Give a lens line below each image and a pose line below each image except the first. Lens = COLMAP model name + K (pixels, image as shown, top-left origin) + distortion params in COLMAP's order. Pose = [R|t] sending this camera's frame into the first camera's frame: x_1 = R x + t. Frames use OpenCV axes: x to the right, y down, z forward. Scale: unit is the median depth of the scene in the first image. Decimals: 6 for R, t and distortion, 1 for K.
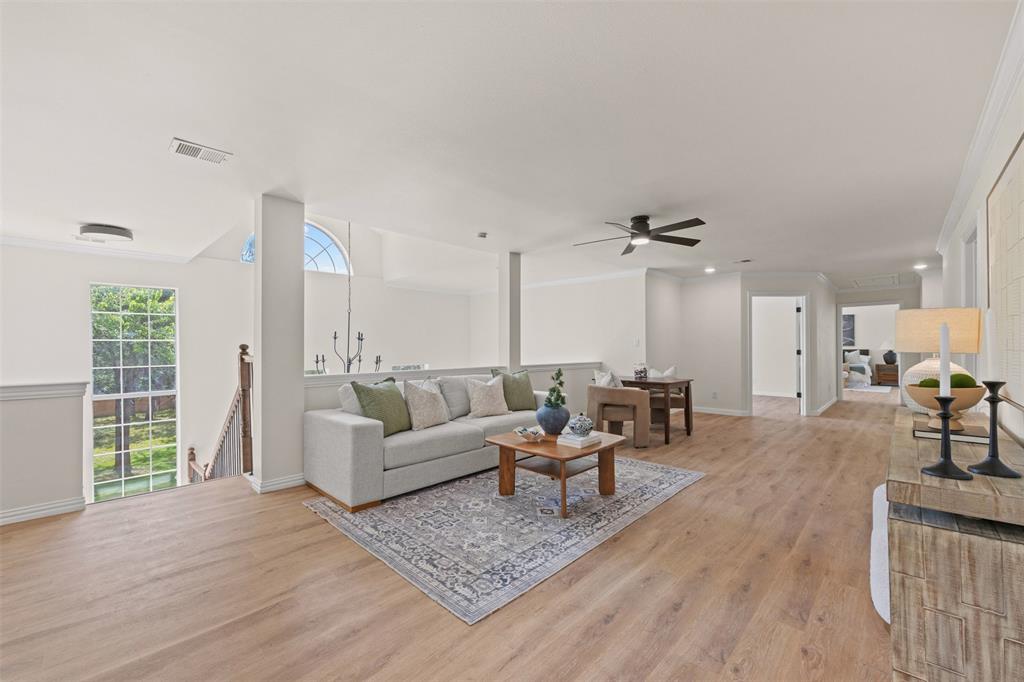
lens RADIAL K [[417.4, 0, 506.5], [0, 417.4, 344.0], [0, 0, 1]] dist [-0.001220, -0.000297]
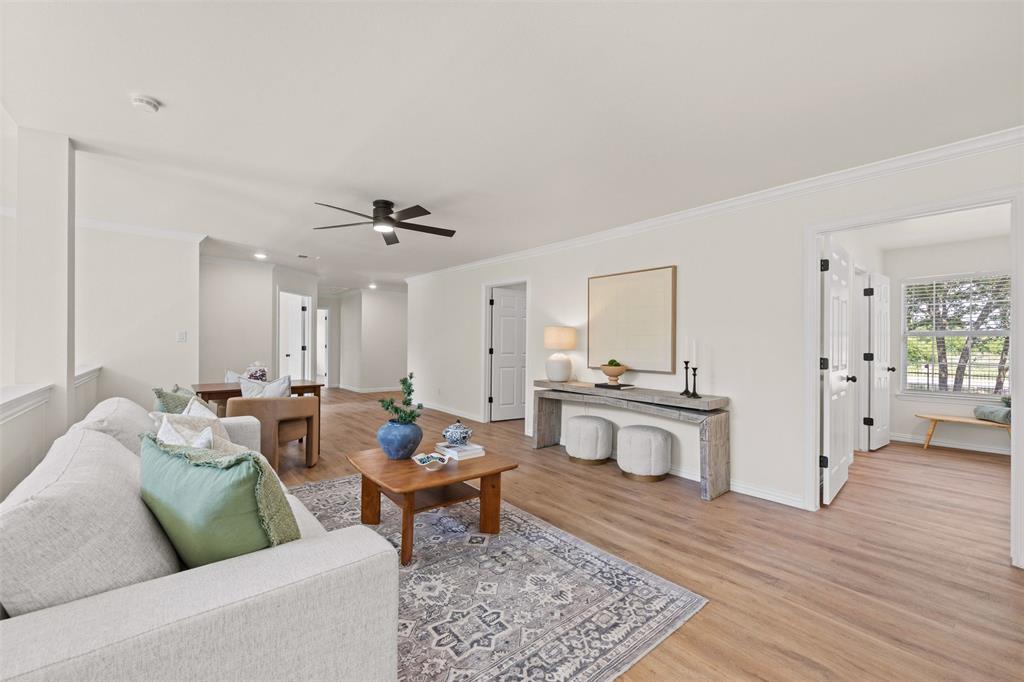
lens RADIAL K [[417.4, 0, 506.5], [0, 417.4, 344.0], [0, 0, 1]] dist [-0.001220, -0.000297]
pose [[0.095958, 0.001518, 0.995384, -0.890734], [-0.018083, 0.999836, 0.000219, -0.001240], [-0.995221, -0.018020, 0.095970, 1.030973]]
